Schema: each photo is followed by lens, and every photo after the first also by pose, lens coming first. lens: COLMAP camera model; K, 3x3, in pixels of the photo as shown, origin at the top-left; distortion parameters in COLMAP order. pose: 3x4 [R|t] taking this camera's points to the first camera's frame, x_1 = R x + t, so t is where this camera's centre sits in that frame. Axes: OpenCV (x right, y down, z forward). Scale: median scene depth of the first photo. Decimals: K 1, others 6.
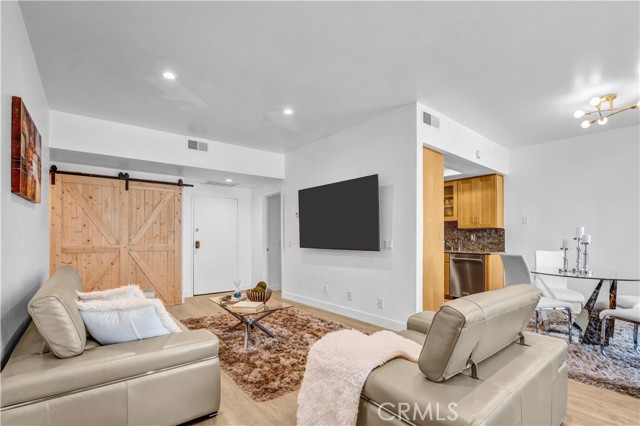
lens RADIAL K [[280.8, 0, 315.2], [0, 280.8, 236.8], [0, 0, 1]] dist [-0.016752, 0.003827]
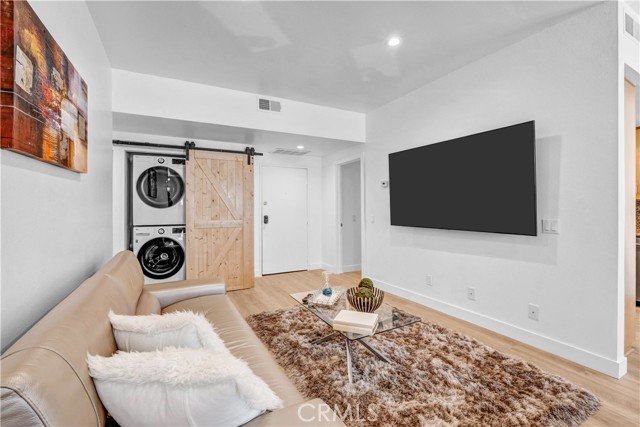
lens RADIAL K [[280.8, 0, 320.6], [0, 280.8, 211.0], [0, 0, 1]] dist [-0.016752, 0.003827]
pose [[0.983634, -0.001037, -0.180175, -0.138260], [0.002720, 0.999955, 0.009093, -0.013377], [0.180158, -0.009434, 0.983592, 0.226118]]
